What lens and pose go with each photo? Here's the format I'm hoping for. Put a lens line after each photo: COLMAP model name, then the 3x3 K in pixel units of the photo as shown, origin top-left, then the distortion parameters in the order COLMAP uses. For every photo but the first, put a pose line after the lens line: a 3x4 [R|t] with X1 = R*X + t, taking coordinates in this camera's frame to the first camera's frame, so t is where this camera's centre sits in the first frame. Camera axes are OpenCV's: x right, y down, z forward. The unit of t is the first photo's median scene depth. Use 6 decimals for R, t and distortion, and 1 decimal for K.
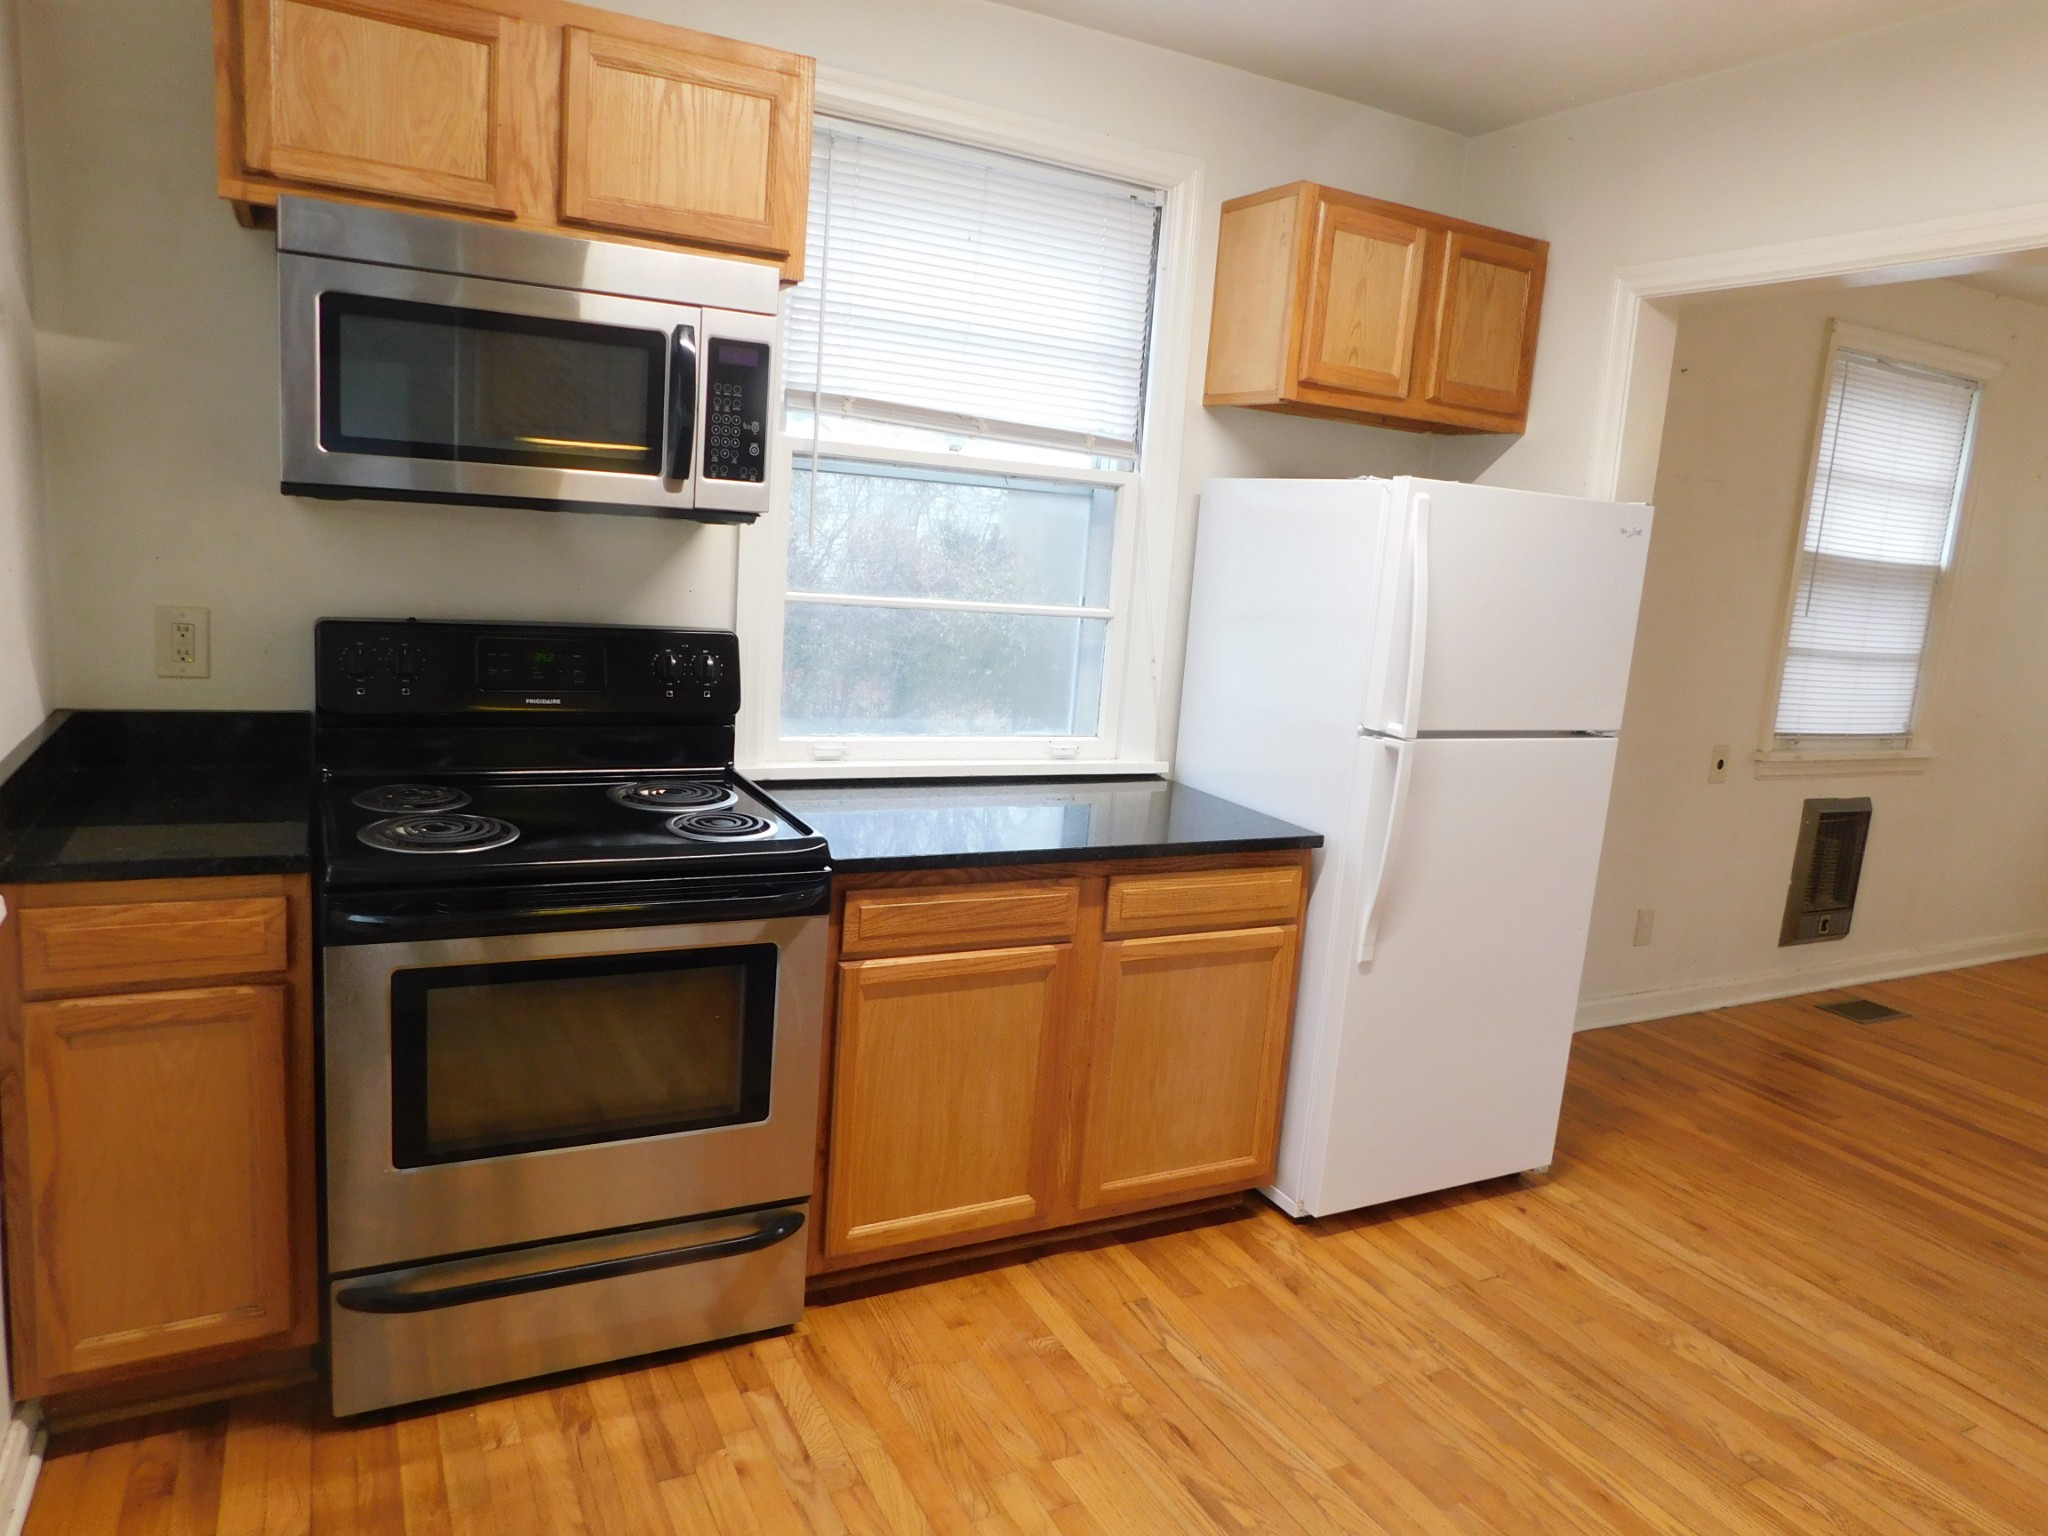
lens RADIAL K [[1352.9, 0, 1024.6], [0, 1352.9, 758.4], [0, 0, 1]] dist [-0.072416, 0.059823]
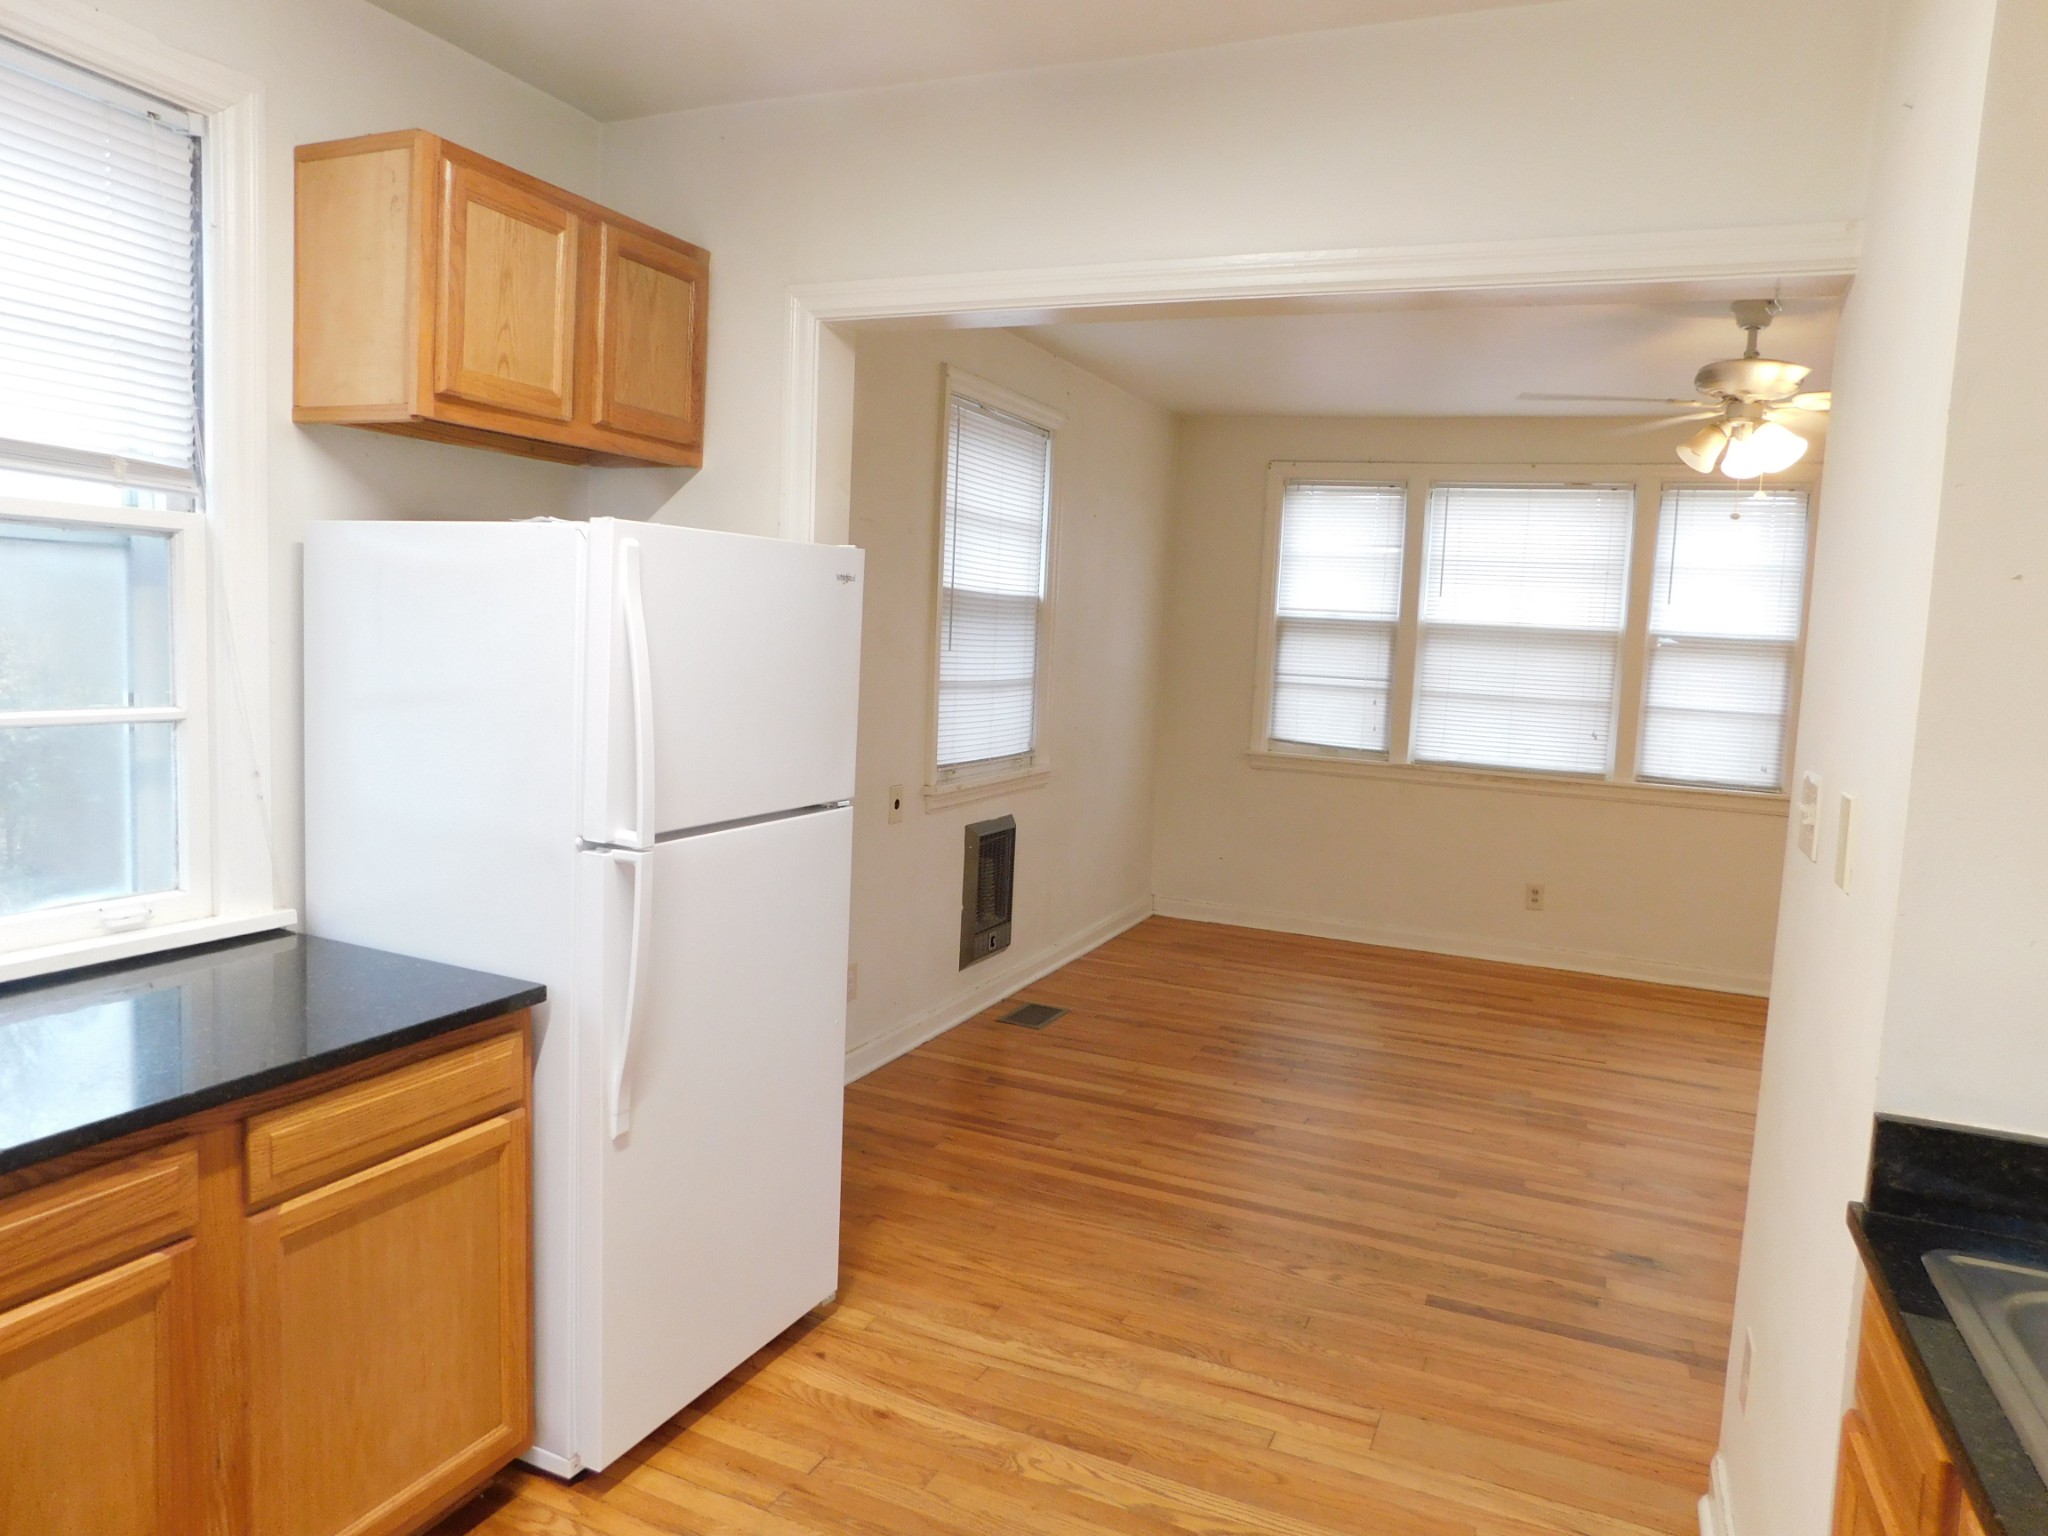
lens RADIAL K [[1352.9, 0, 1024.6], [0, 1352.9, 758.4], [0, 0, 1]] dist [-0.072416, 0.059823]
pose [[0.789829, -0.100920, 0.604967, -0.010449], [0.117556, 0.992992, 0.012173, -0.046528], [-0.601956, 0.061503, 0.796157, 0.216307]]
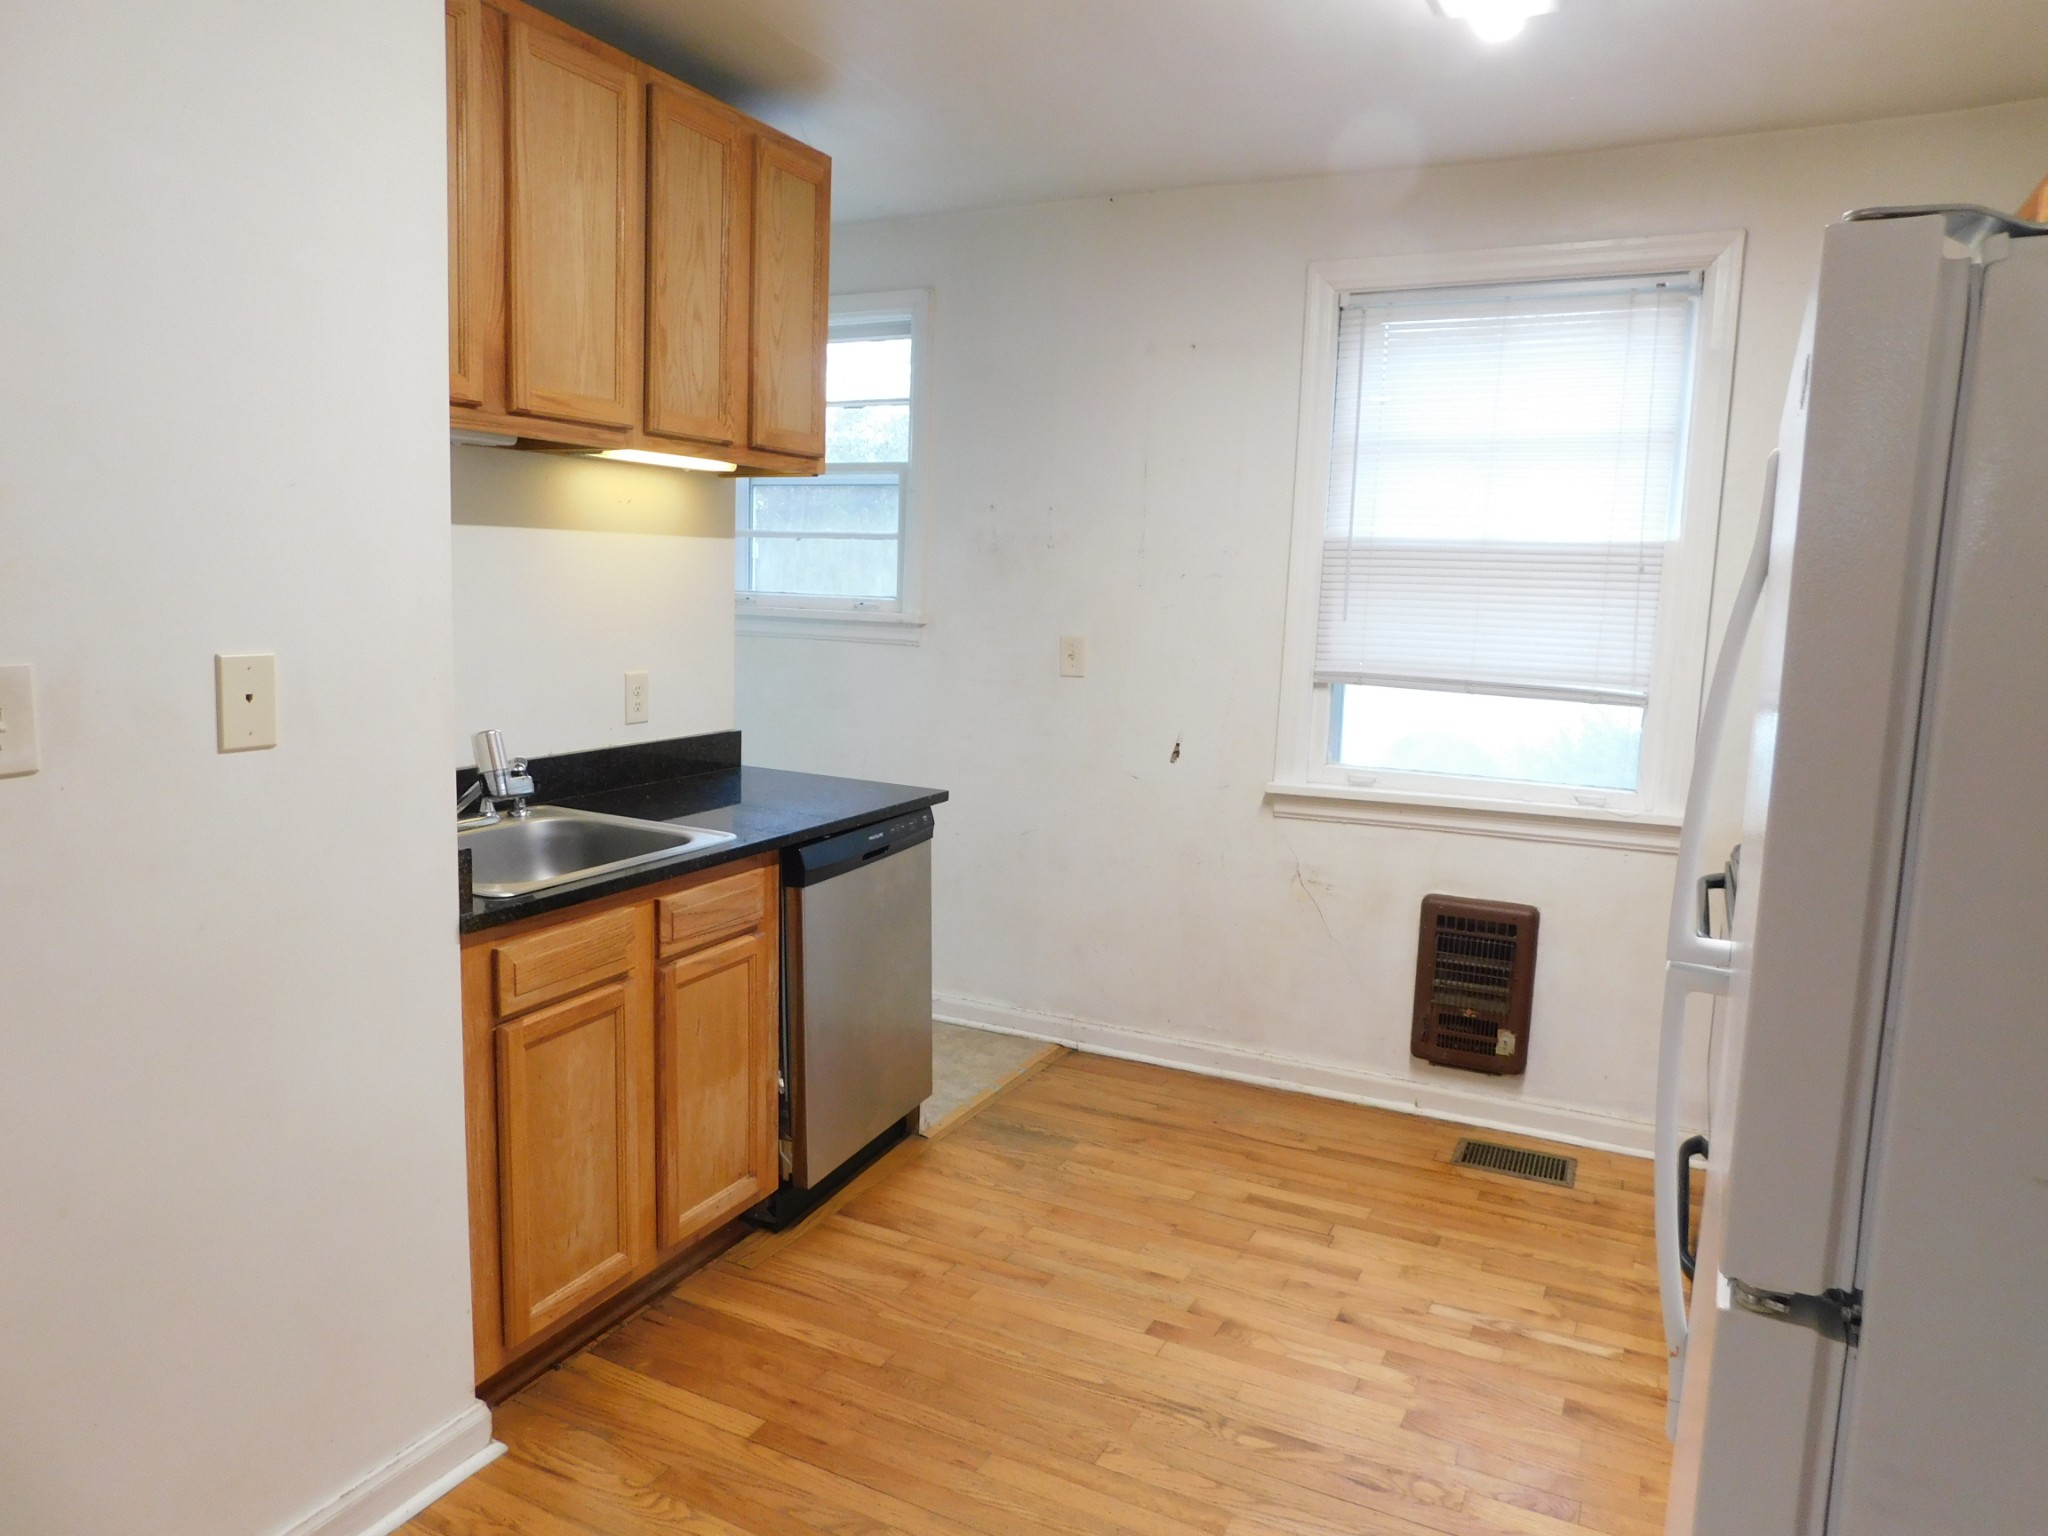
lens RADIAL K [[1352.9, 0, 1024.6], [0, 1352.9, 758.4], [0, 0, 1]] dist [-0.072416, 0.059823]
pose [[-0.810973, -0.027658, -0.584430, 0.697995], [-0.193716, 0.955236, 0.223601, -0.133364], [0.552084, 0.294548, -0.780029, 1.129598]]
